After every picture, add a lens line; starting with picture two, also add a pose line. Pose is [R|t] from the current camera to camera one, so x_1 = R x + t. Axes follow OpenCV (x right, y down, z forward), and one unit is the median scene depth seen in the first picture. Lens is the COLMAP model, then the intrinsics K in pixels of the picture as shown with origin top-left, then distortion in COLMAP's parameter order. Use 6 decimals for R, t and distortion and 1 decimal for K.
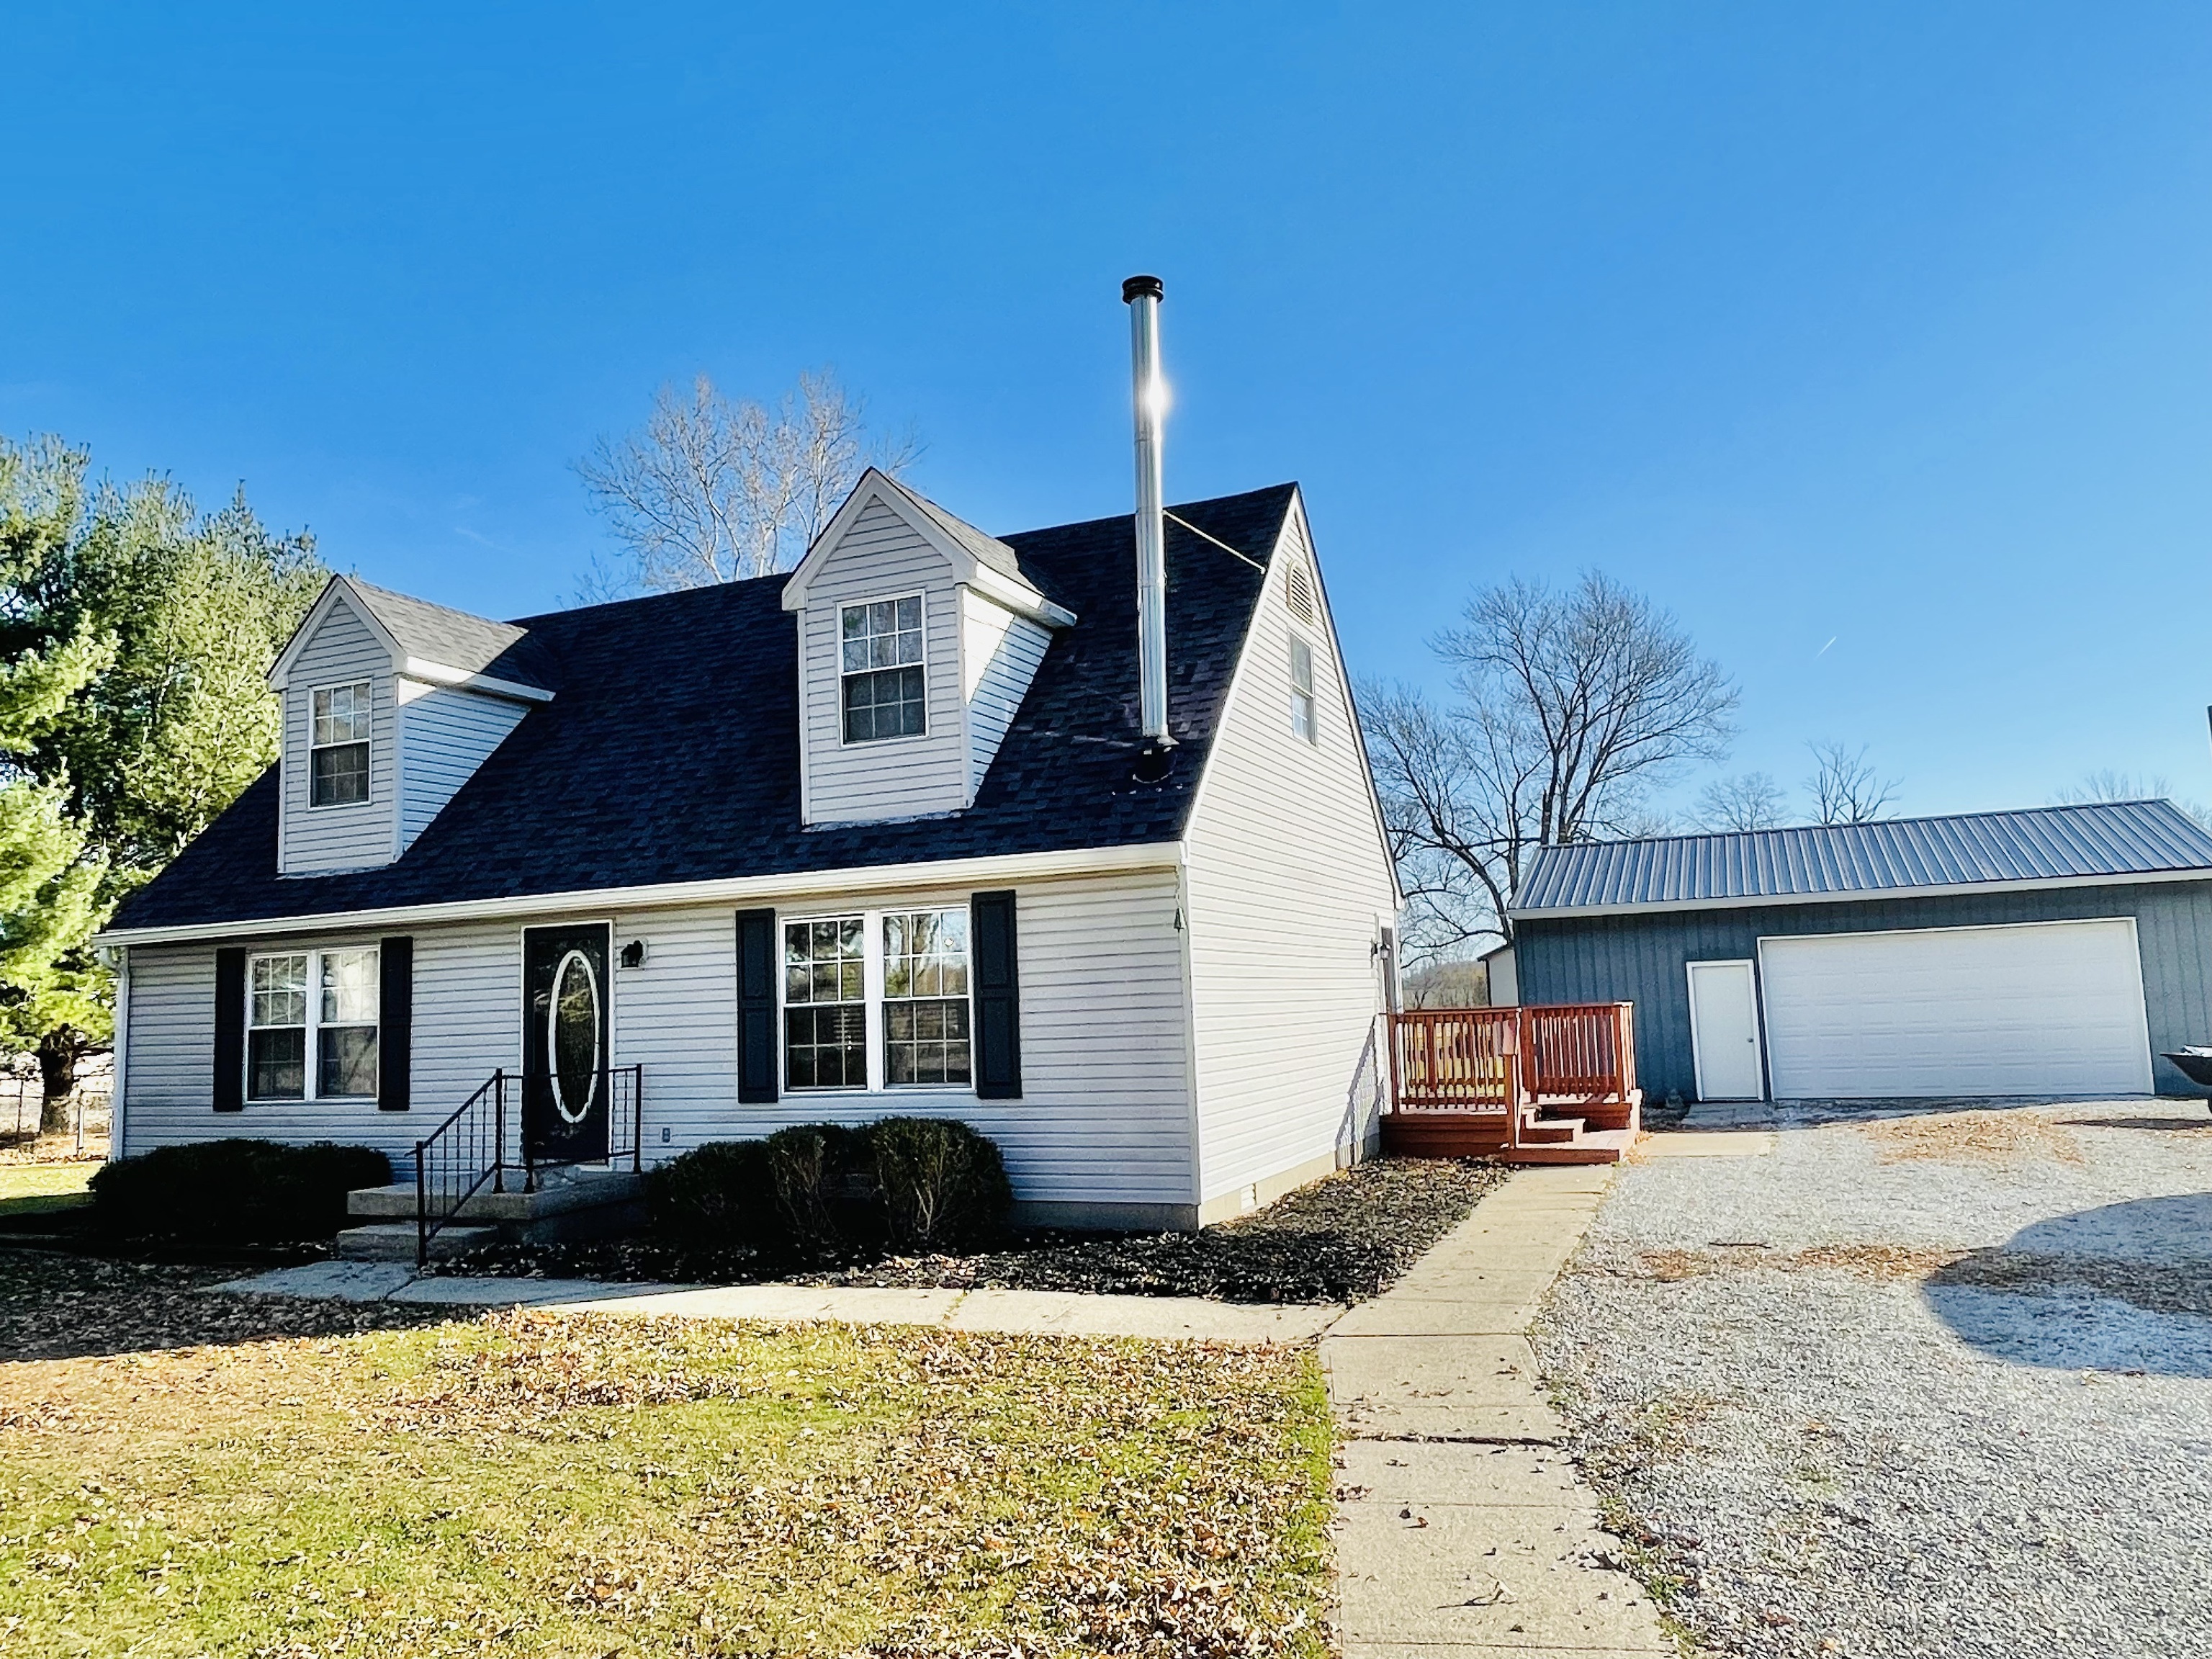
lens RADIAL K [[1529.9, 0, 1106.0], [0, 1529.9, 829.5], [0, 0, 1]] dist [-0.006820, -0.003179]
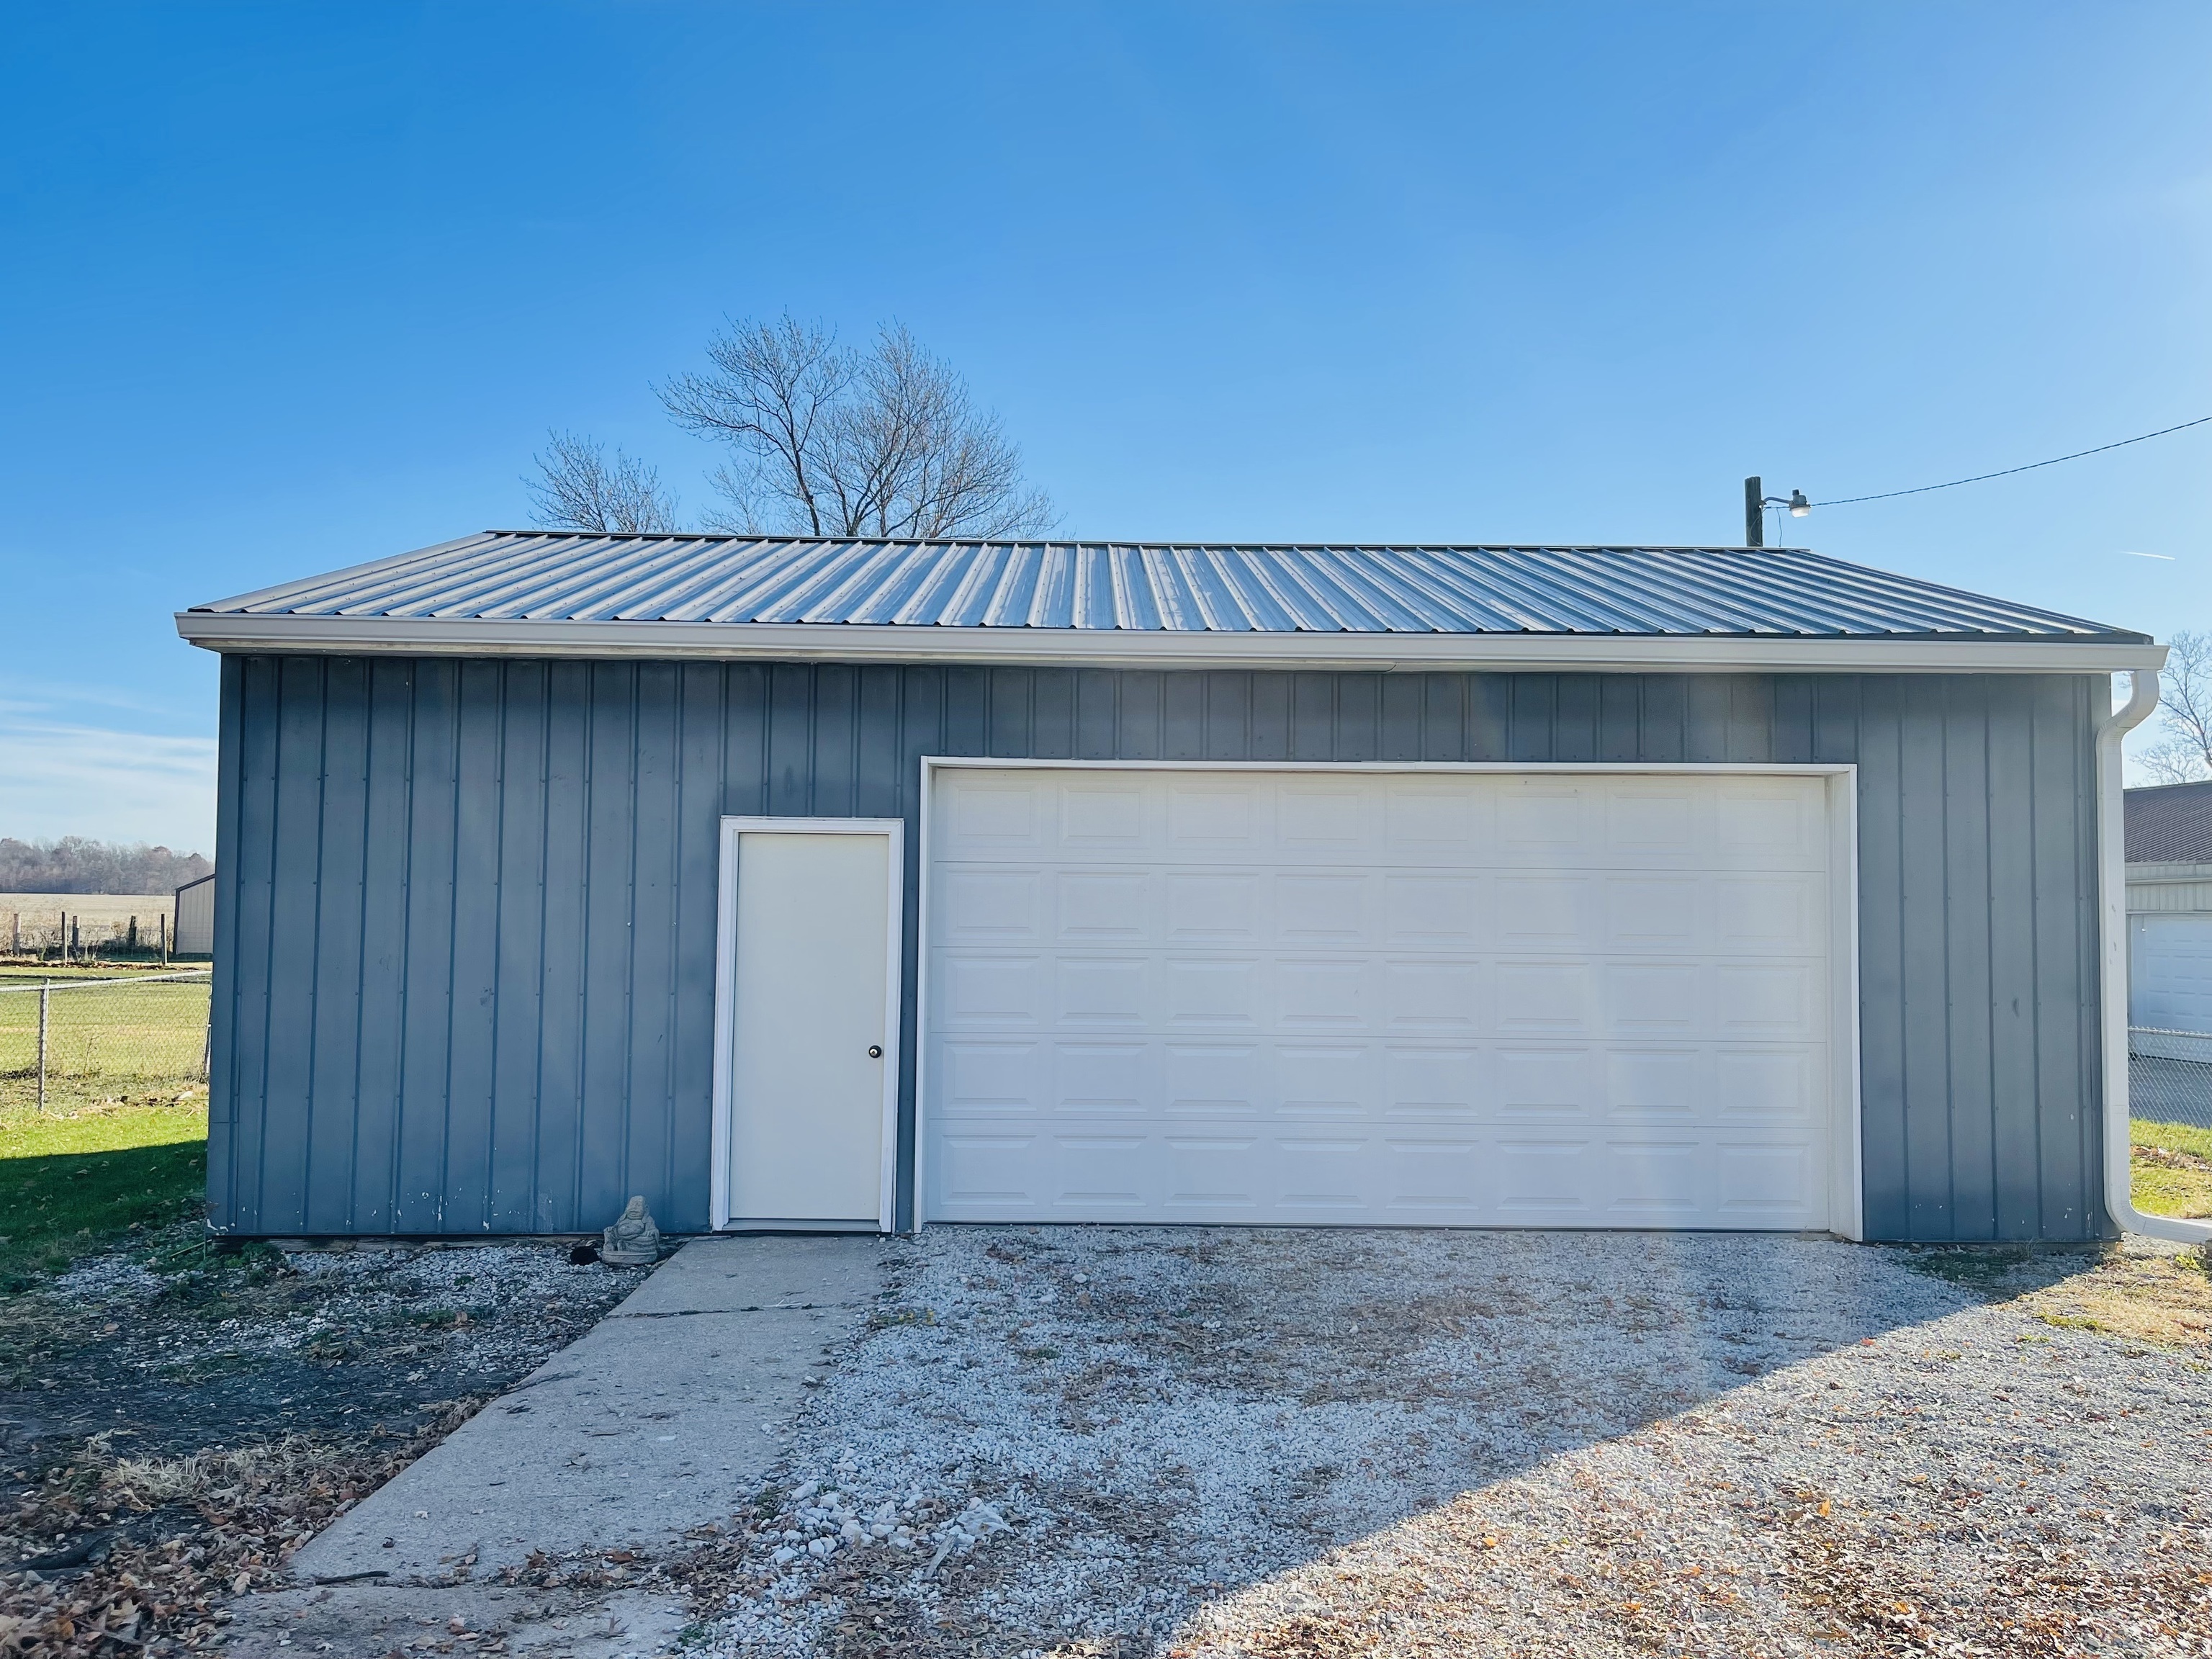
lens RADIAL K [[1668.0, 0, 1106.0], [0, 1668.0, 829.5], [0, 0, 1]] dist [0.003875, 0.000708]
pose [[0.914327, 0.068884, 0.399075, 0.301503], [-0.093086, 0.994790, 0.041560, 0.064506], [-0.394133, -0.075148, 0.915976, 0.608640]]
